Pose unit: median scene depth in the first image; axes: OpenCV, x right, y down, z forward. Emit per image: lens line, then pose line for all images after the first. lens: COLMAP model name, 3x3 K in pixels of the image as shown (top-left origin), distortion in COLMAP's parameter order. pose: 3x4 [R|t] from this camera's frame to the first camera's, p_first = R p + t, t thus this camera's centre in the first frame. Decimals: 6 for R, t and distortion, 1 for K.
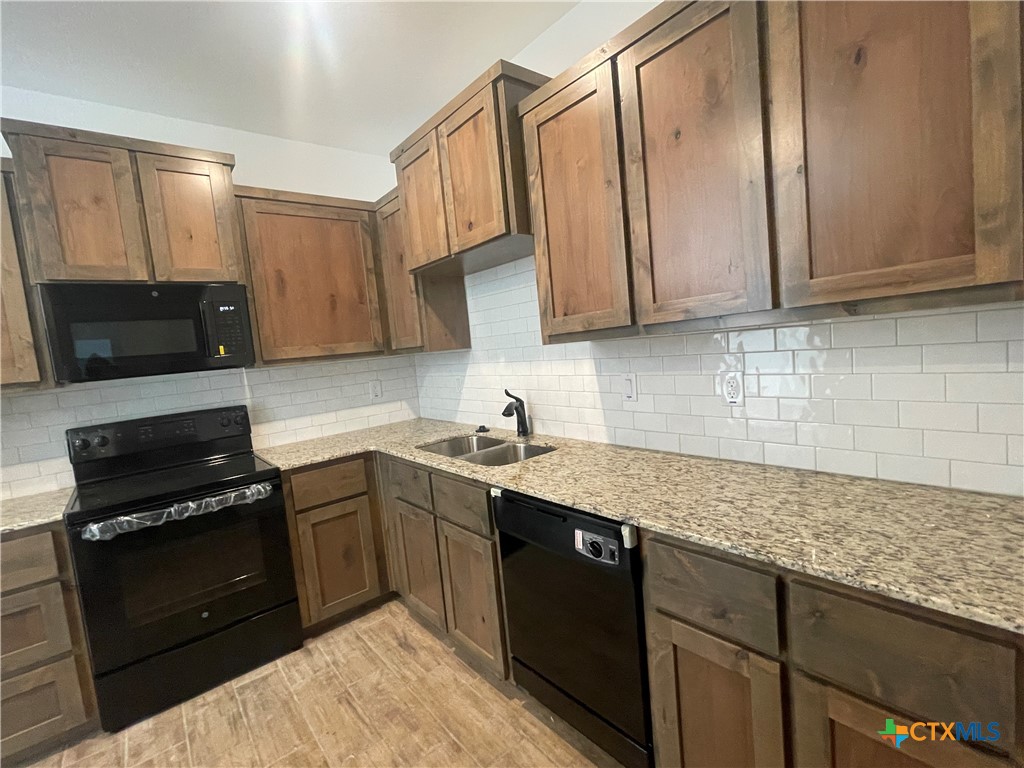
lens RADIAL K [[475.0, 0, 506.6], [0, 475.0, 387.1], [0, 0, 1]] dist [0.000116, 0.000160]
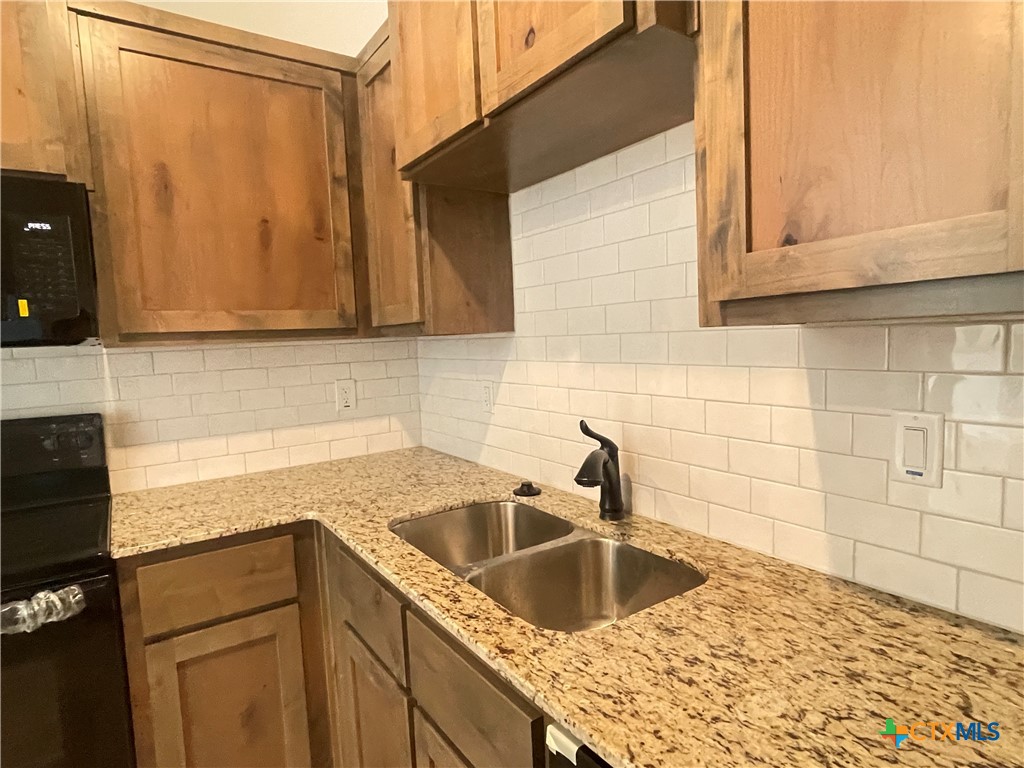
lens RADIAL K [[581.0, 0, 504.6], [0, 581.0, 387.8], [0, 0, 1]] dist [-0.005244, 0.000437]
pose [[0.994593, 0.059695, -0.084975, -0.038762], [-0.059431, 0.998217, 0.005626, -0.032432], [0.085159, -0.000545, 0.996367, 0.515201]]
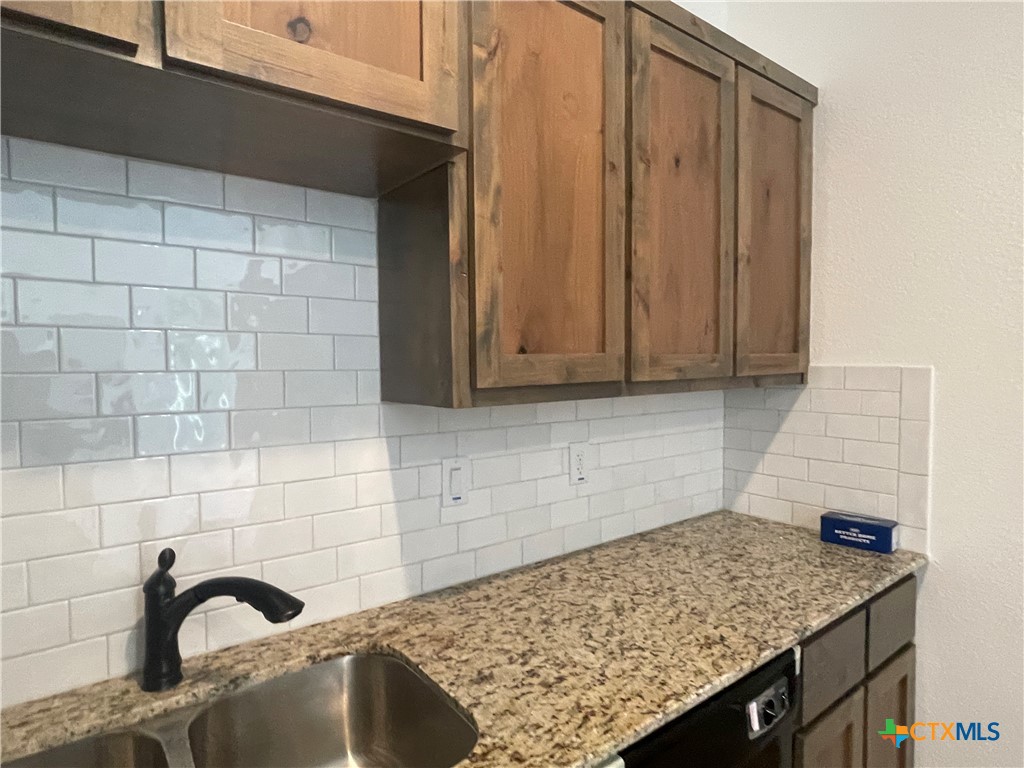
lens RADIAL K [[581.0, 0, 511.5], [0, 581.0, 385.3], [0, 0, 1]] dist [-0.005244, 0.000437]
pose [[0.023790, 0.048771, 0.998527, -0.470421], [0.088730, 0.994765, -0.050701, -0.077673], [-0.995772, 0.089805, 0.019338, 0.930459]]
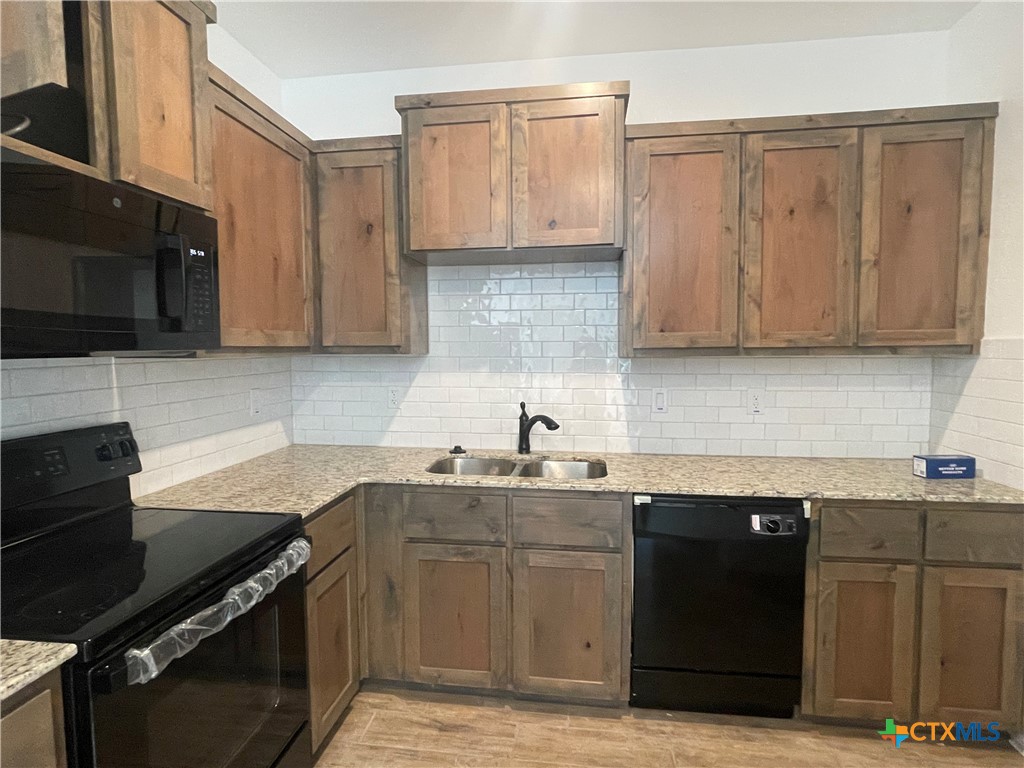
lens RADIAL K [[565.8, 0, 505.9], [0, 565.8, 387.4], [0, 0, 1]] dist [-0.003440, -0.001020]
pose [[0.725072, 0.040184, 0.687500, -0.949671], [-0.001685, 0.998397, -0.056579, 0.047248], [-0.688671, 0.039865, 0.723977, 0.289380]]
